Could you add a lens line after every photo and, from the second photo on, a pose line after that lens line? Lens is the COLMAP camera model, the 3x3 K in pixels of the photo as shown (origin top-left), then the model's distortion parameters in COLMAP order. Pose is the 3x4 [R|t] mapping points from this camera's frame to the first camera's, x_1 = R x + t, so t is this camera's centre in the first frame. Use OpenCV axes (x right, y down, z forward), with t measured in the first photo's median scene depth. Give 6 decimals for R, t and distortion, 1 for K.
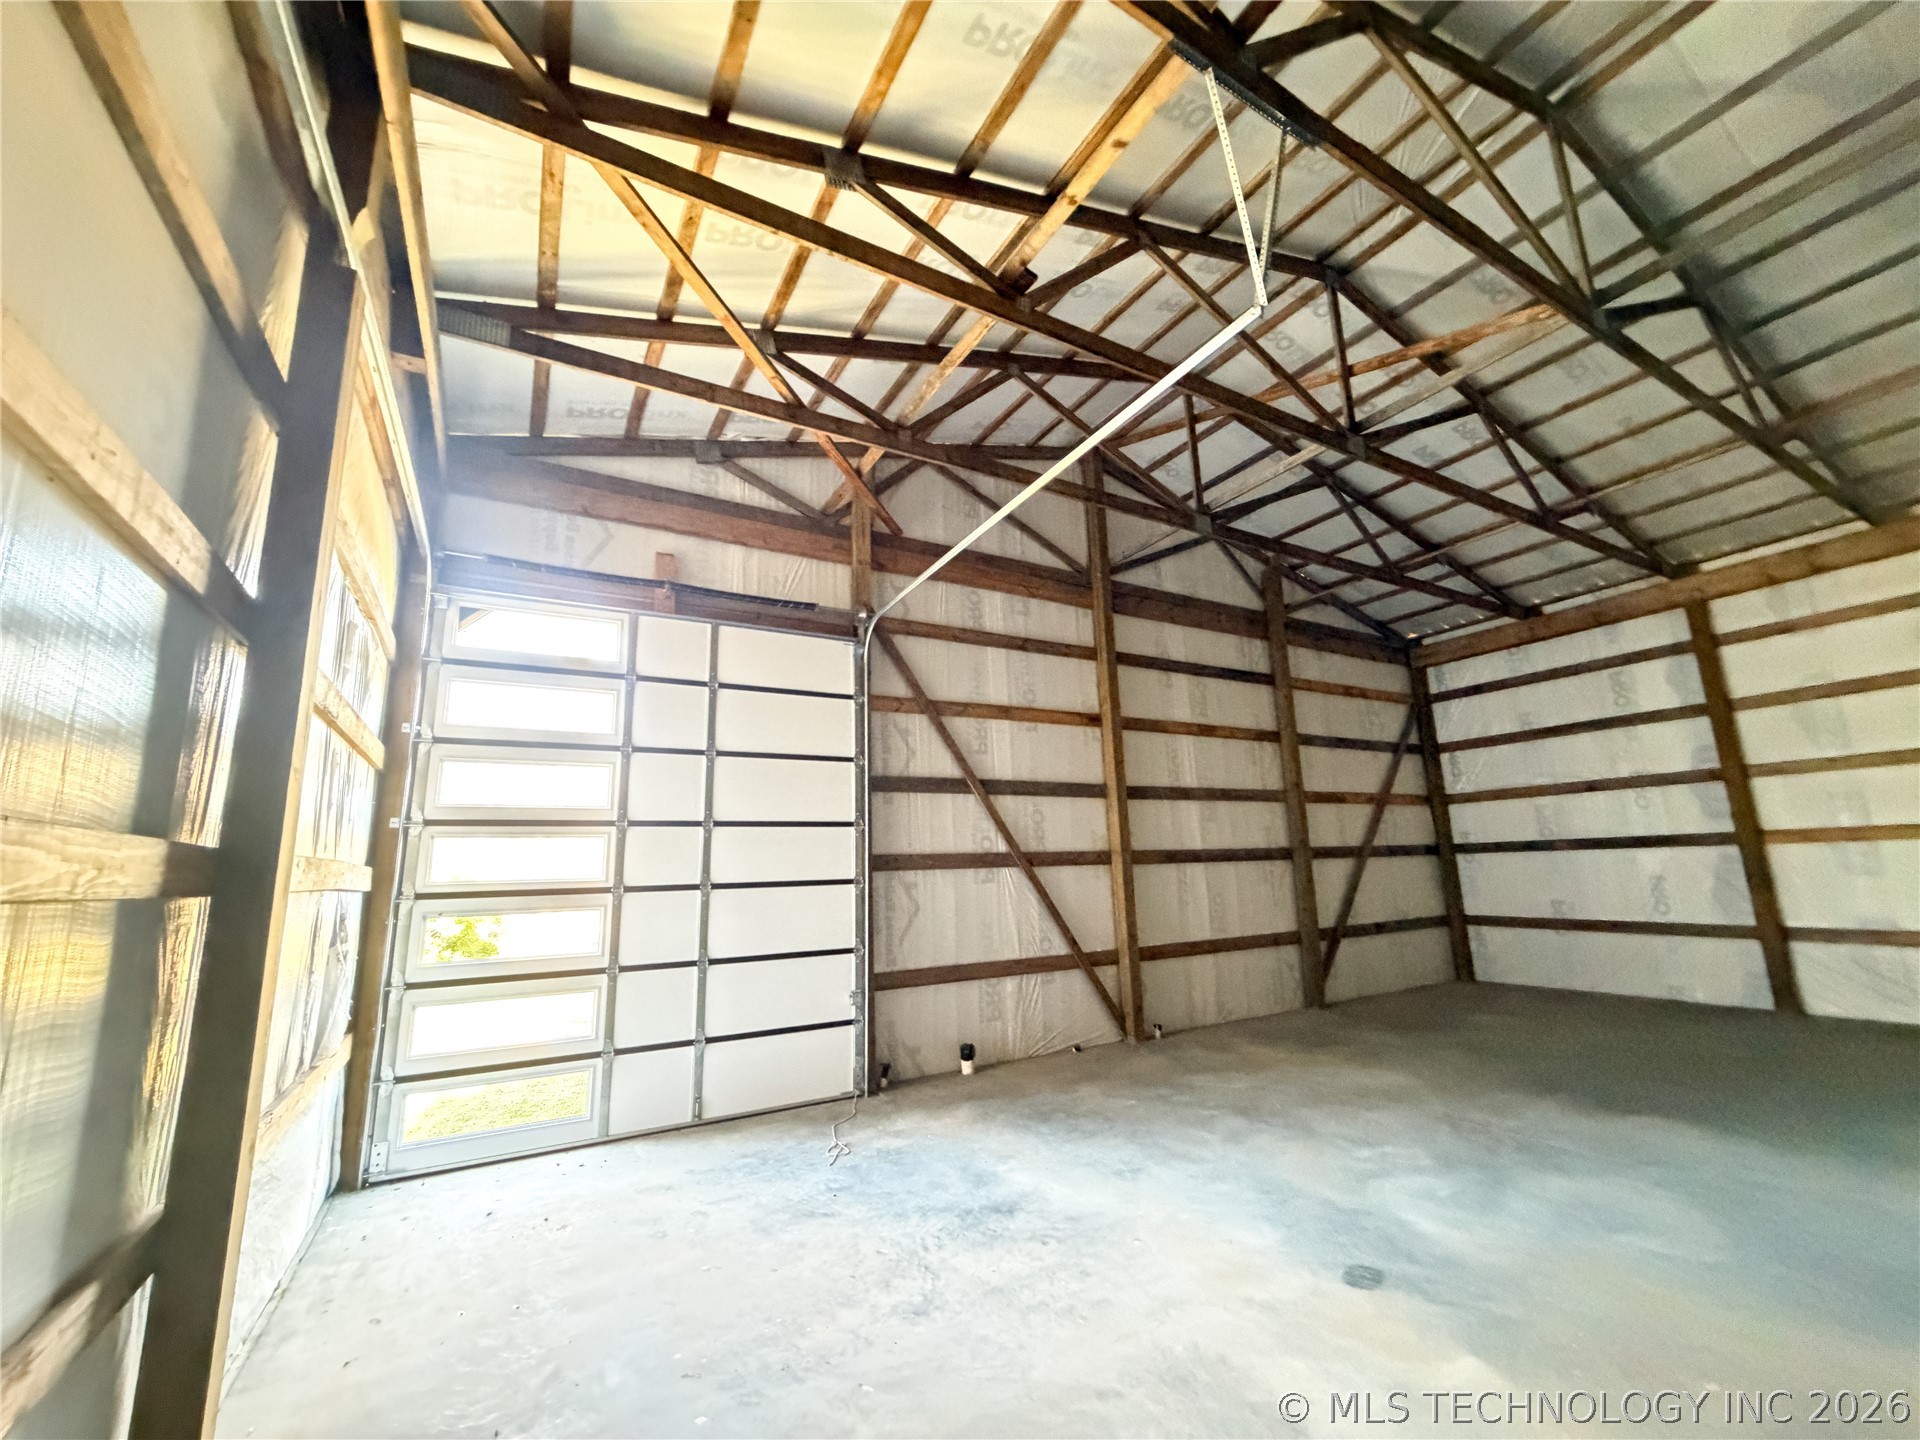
lens RADIAL K [[769.2, 0, 968.5], [0, 769.2, 718.9], [0, 0, 1]] dist [0.001386, 0.000239]
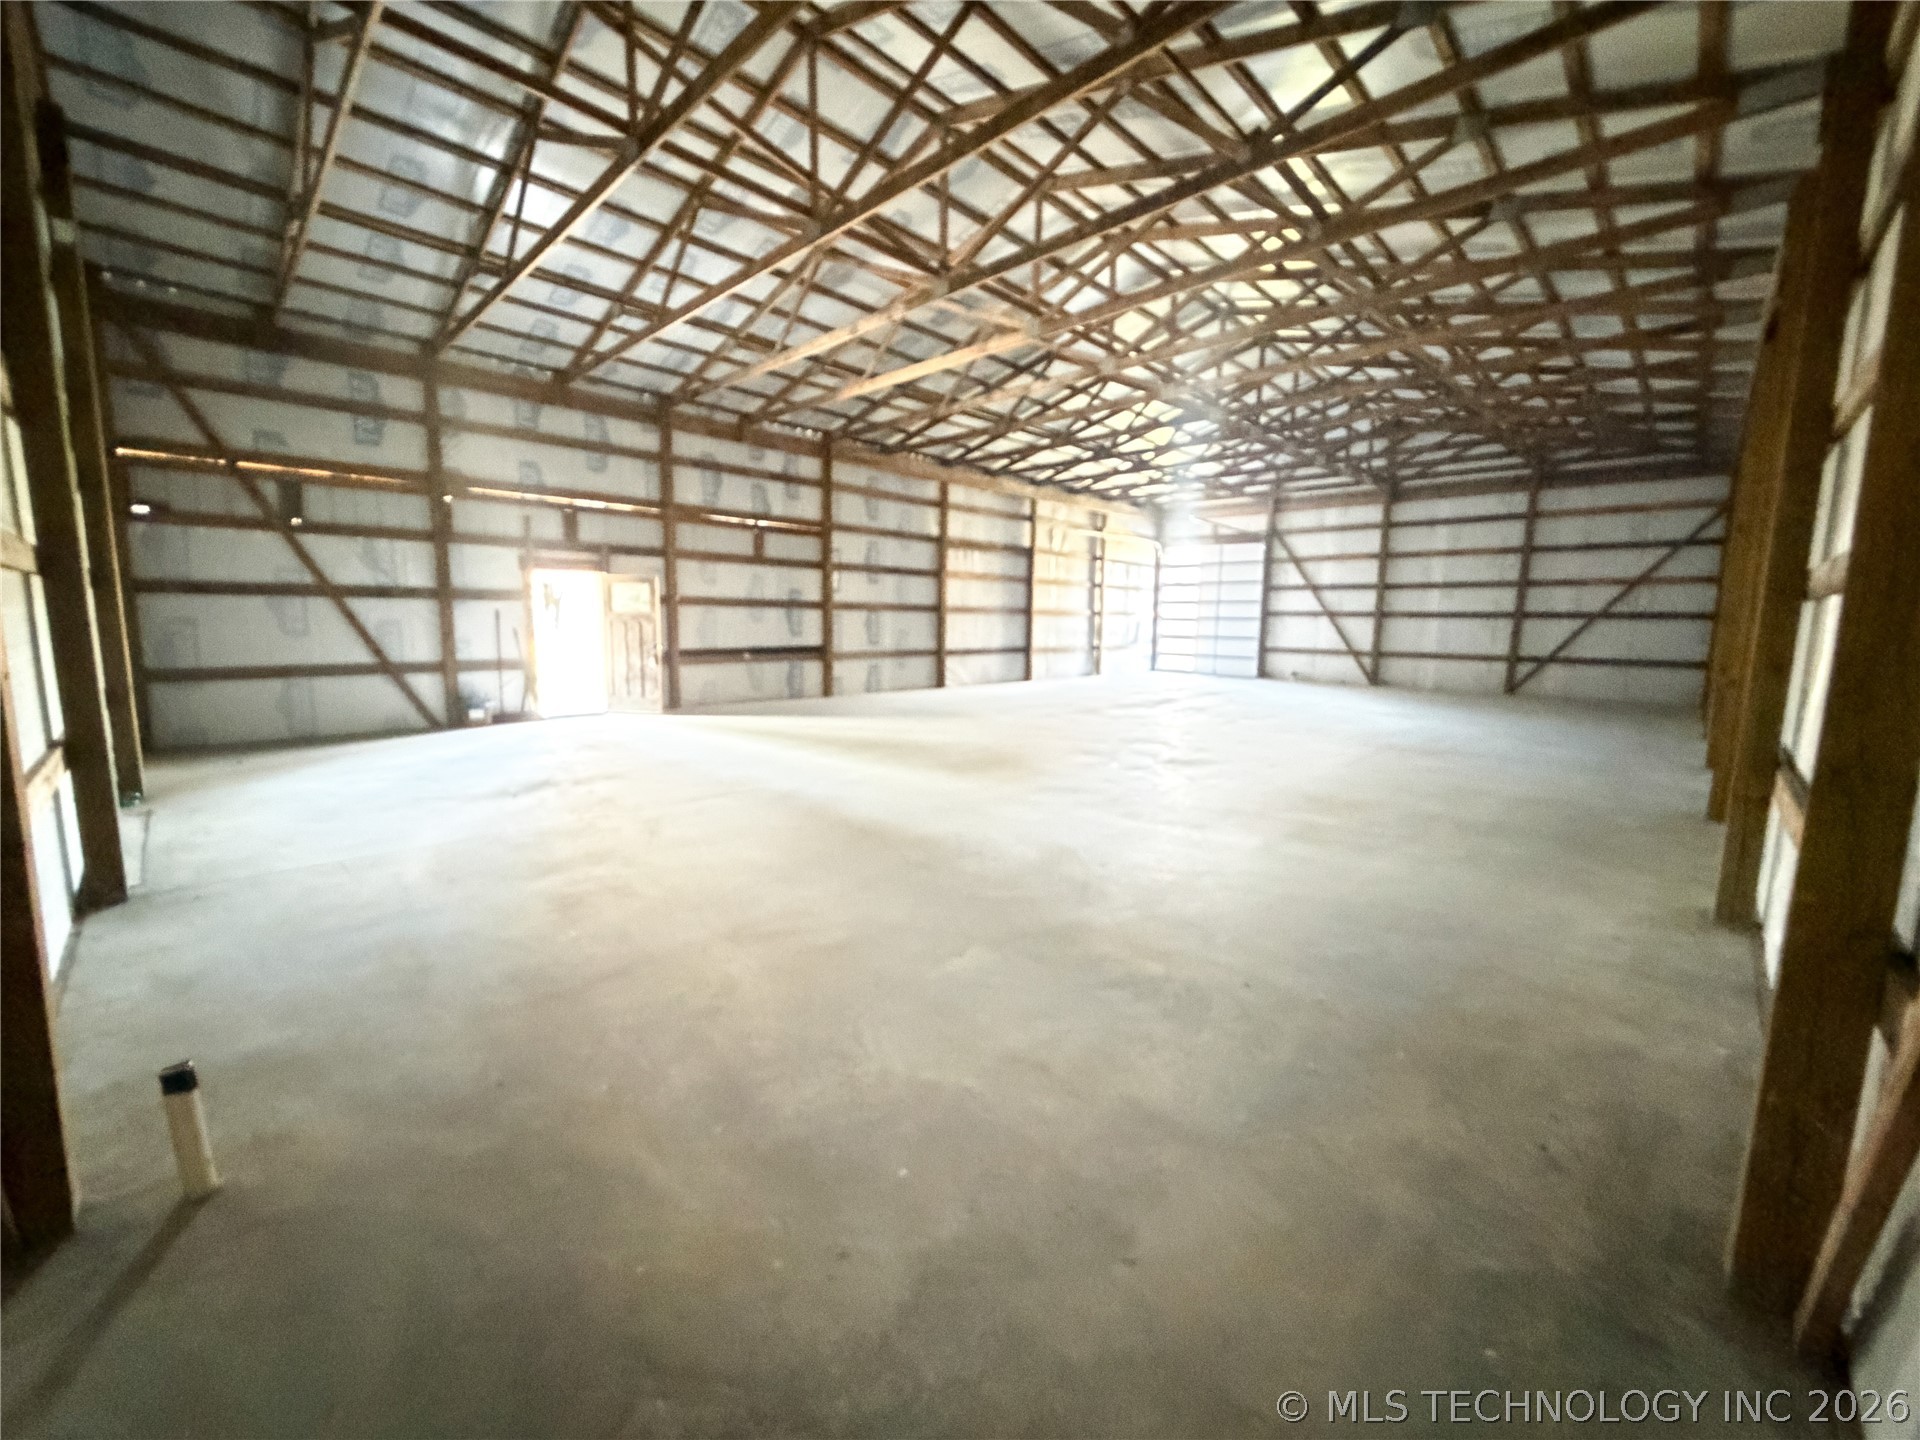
lens RADIAL K [[769.2, 0, 960.0], [0, 769.2, 723.9], [0, 0, 1]] dist [0.001386, 0.000239]
pose [[0.279336, 0.167049, -0.945551, 2.302469], [0.169057, 0.960811, 0.219687, -0.258138], [0.945194, -0.221218, 0.240148, -0.956363]]
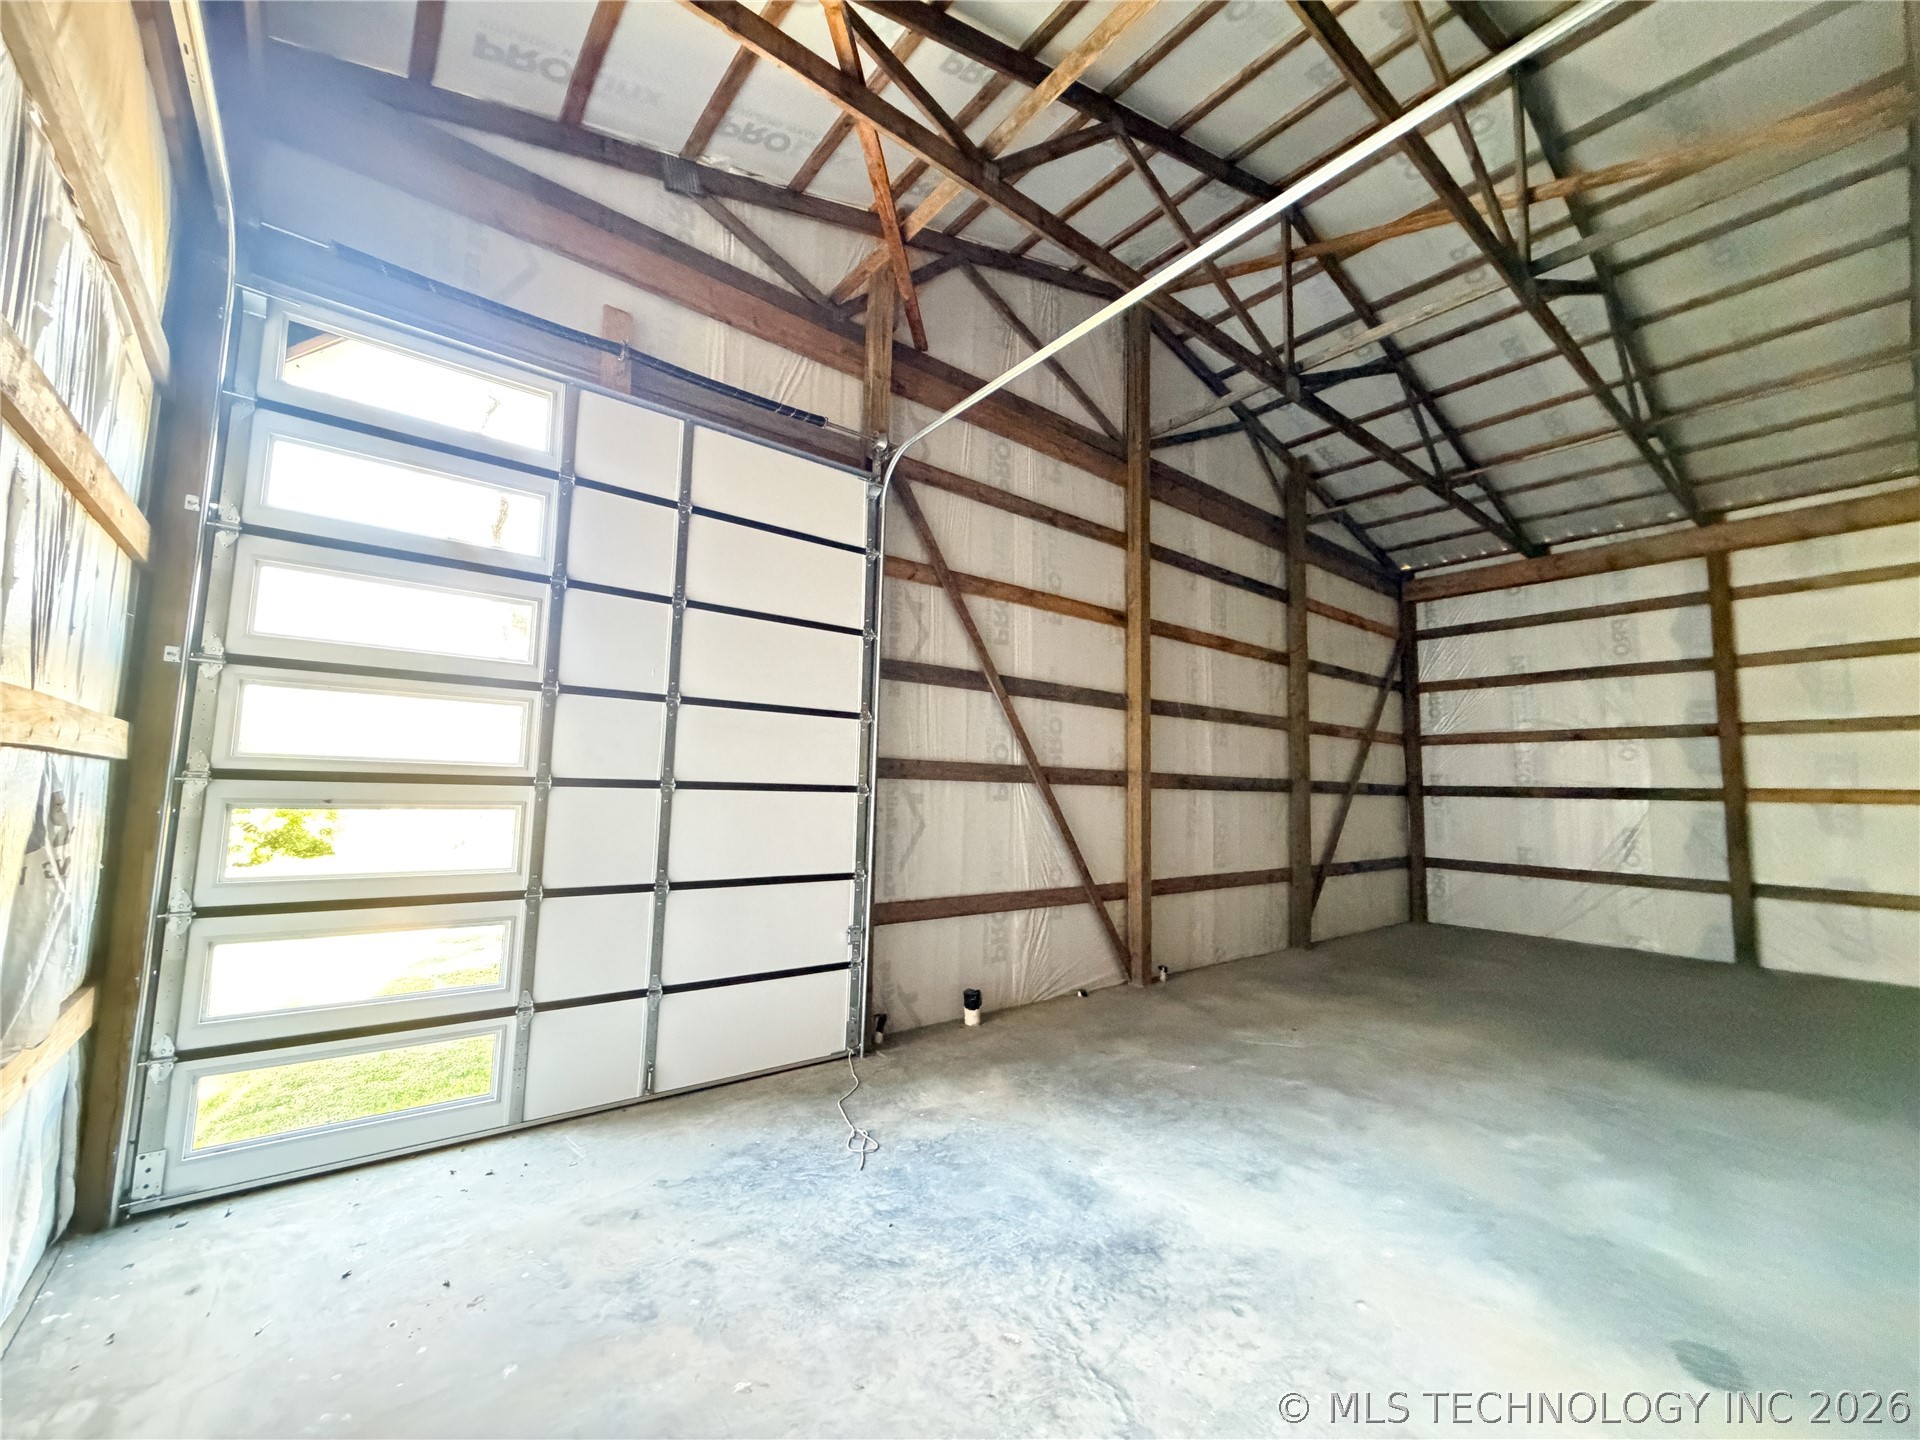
lens RADIAL K [[769.2, 0, 970.2], [0, 769.2, 717.7], [0, 0, 1]] dist [0.001386, 0.000239]
pose [[0.986356, 0.067670, 0.150073, -0.130612], [-0.082334, 0.992185, 0.093751, 0.048149], [-0.142556, -0.104828, 0.984220, 0.189580]]
